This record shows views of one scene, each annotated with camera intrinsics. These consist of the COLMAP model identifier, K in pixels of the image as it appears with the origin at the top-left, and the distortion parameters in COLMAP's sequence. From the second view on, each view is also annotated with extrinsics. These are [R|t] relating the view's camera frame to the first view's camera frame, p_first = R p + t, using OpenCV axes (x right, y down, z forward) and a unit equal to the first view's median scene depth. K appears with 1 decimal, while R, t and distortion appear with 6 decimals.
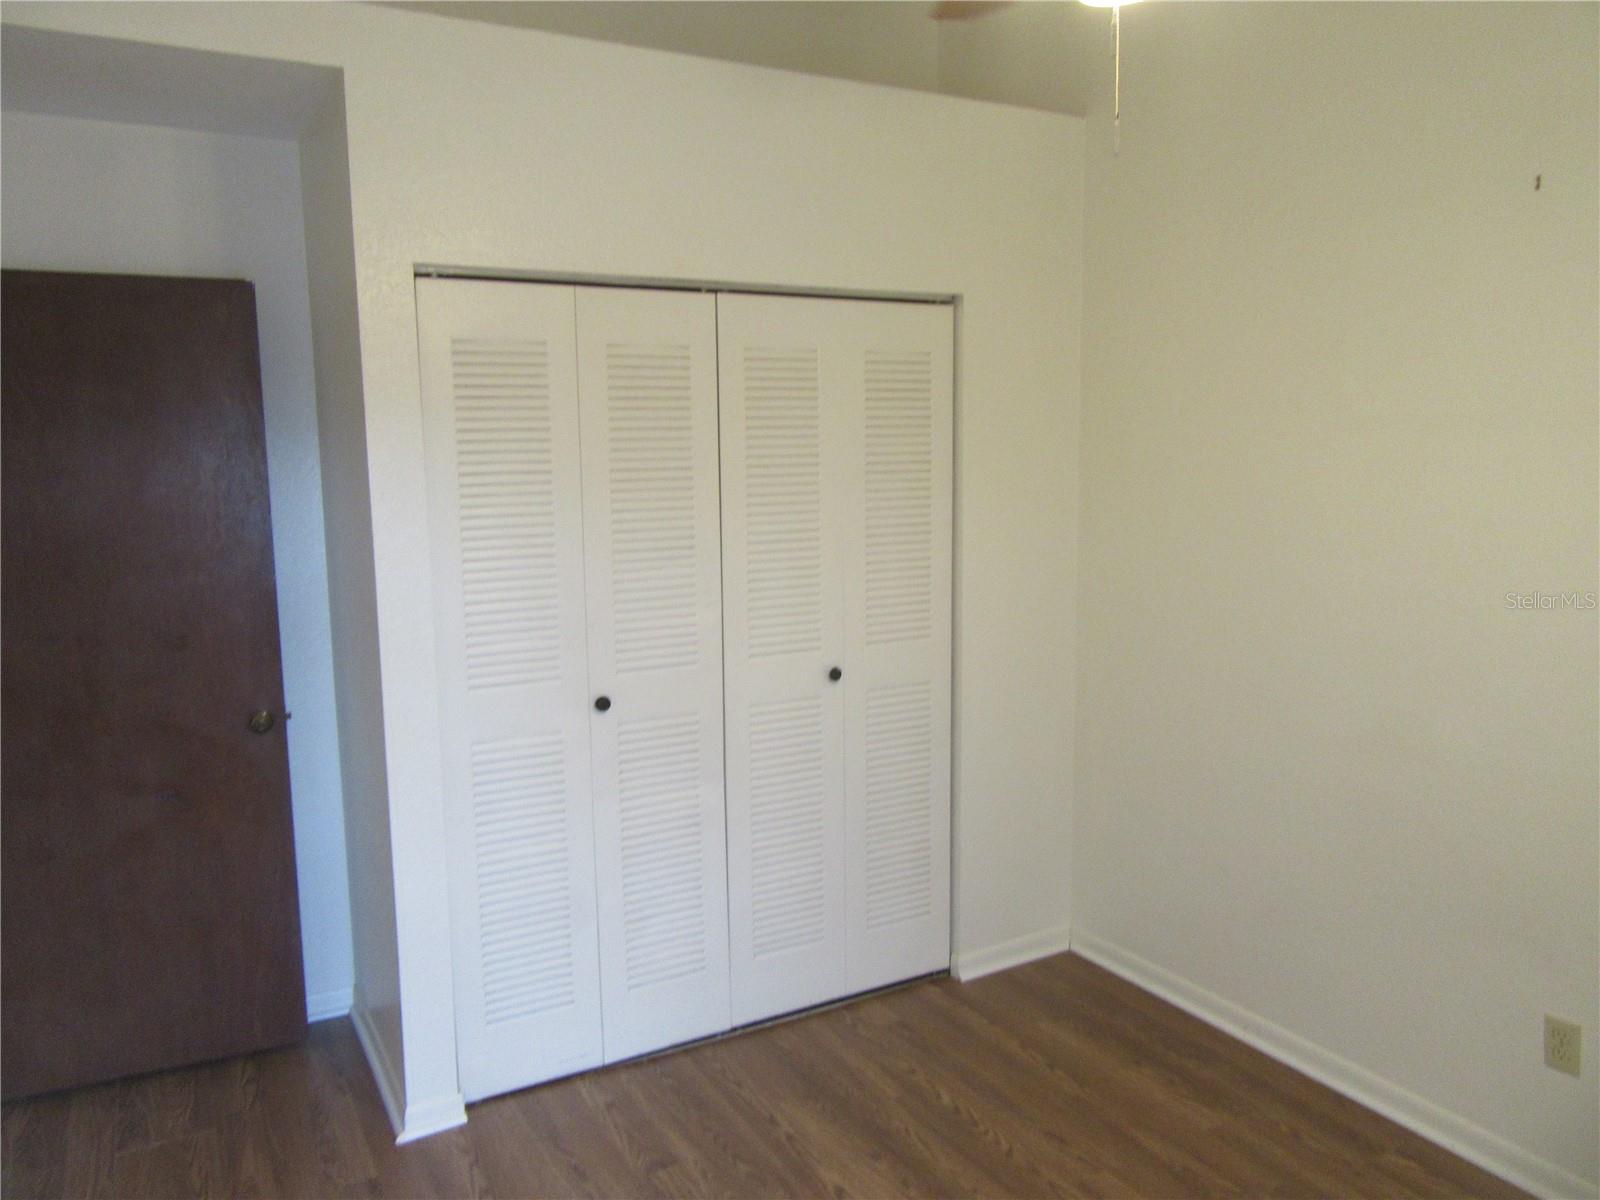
lens RADIAL K [[1186.1, 0, 793.6], [0, 1186.1, 602.4], [0, 0, 1]] dist [-0.002281, 0.001877]
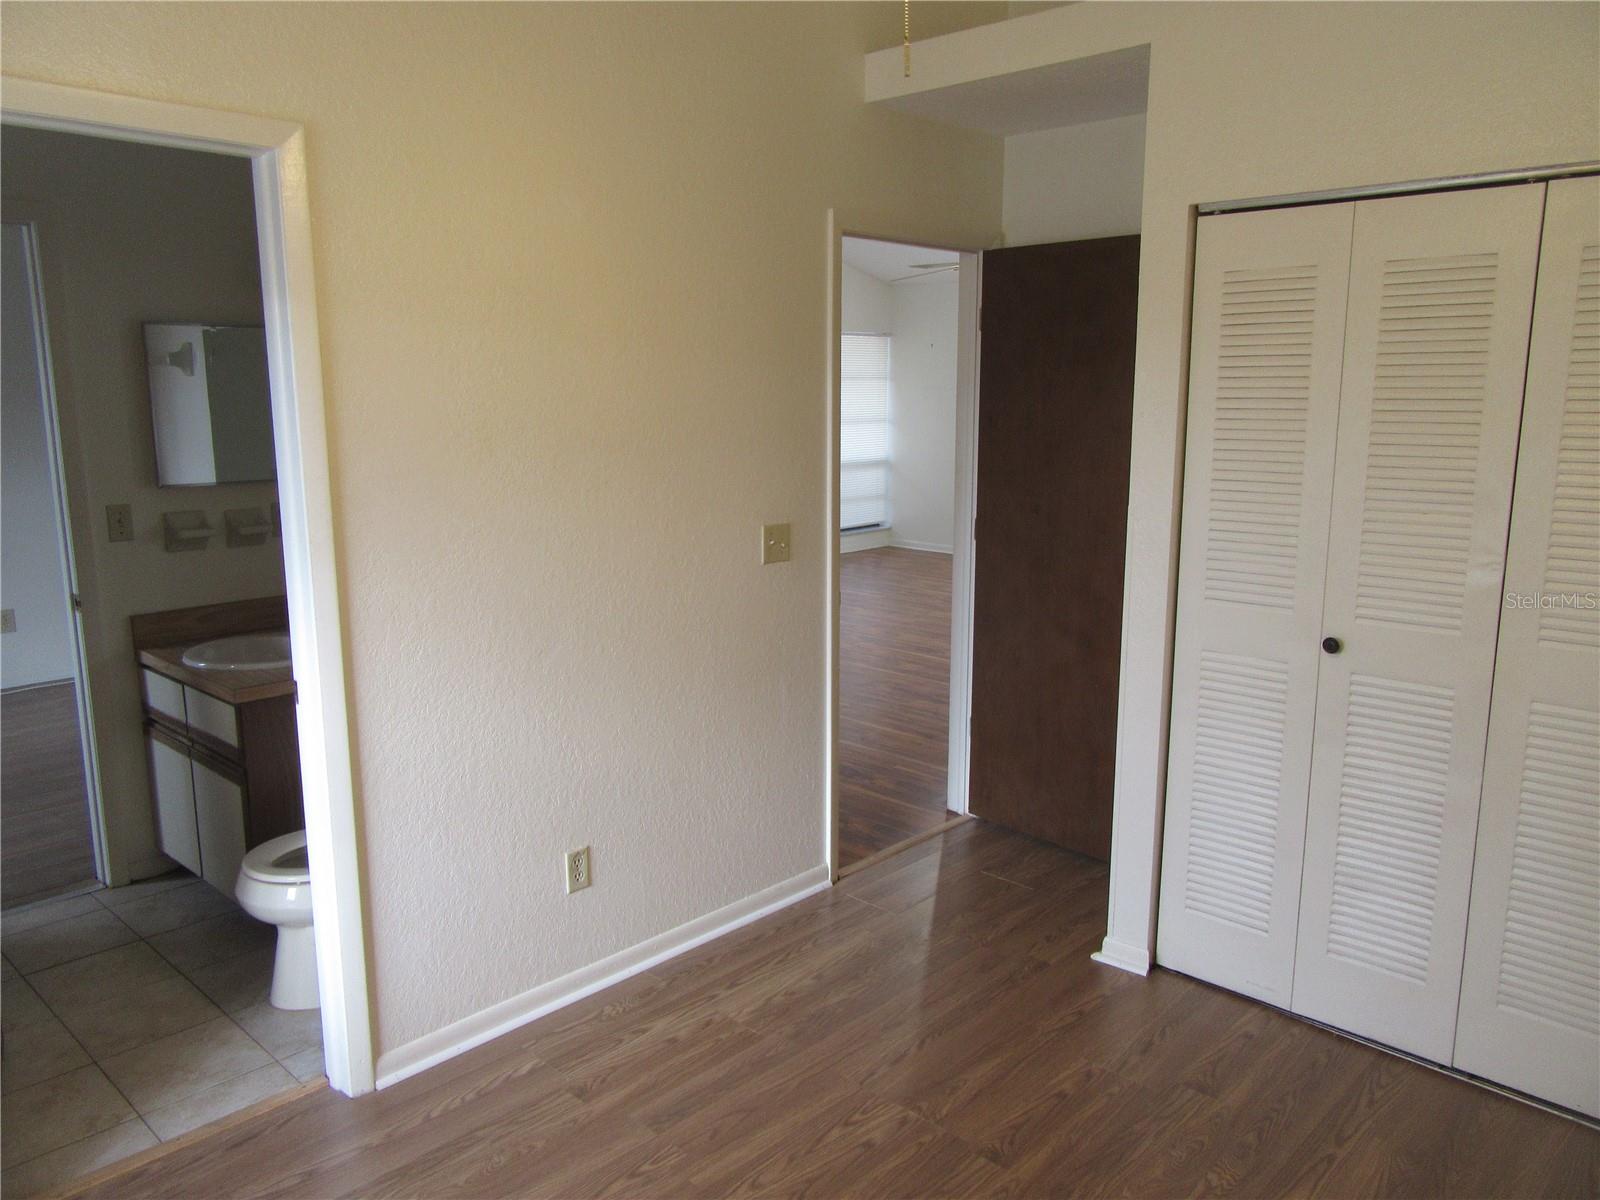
lens RADIAL K [[1186.1, 0, 793.6], [0, 1186.1, 602.4], [0, 0, 1]] dist [-0.002281, 0.001877]
pose [[0.293338, 0.183705, -0.938193, 0.612624], [-0.133085, 0.979655, 0.150213, -0.034658], [0.946700, 0.080796, 0.311818, 0.298197]]
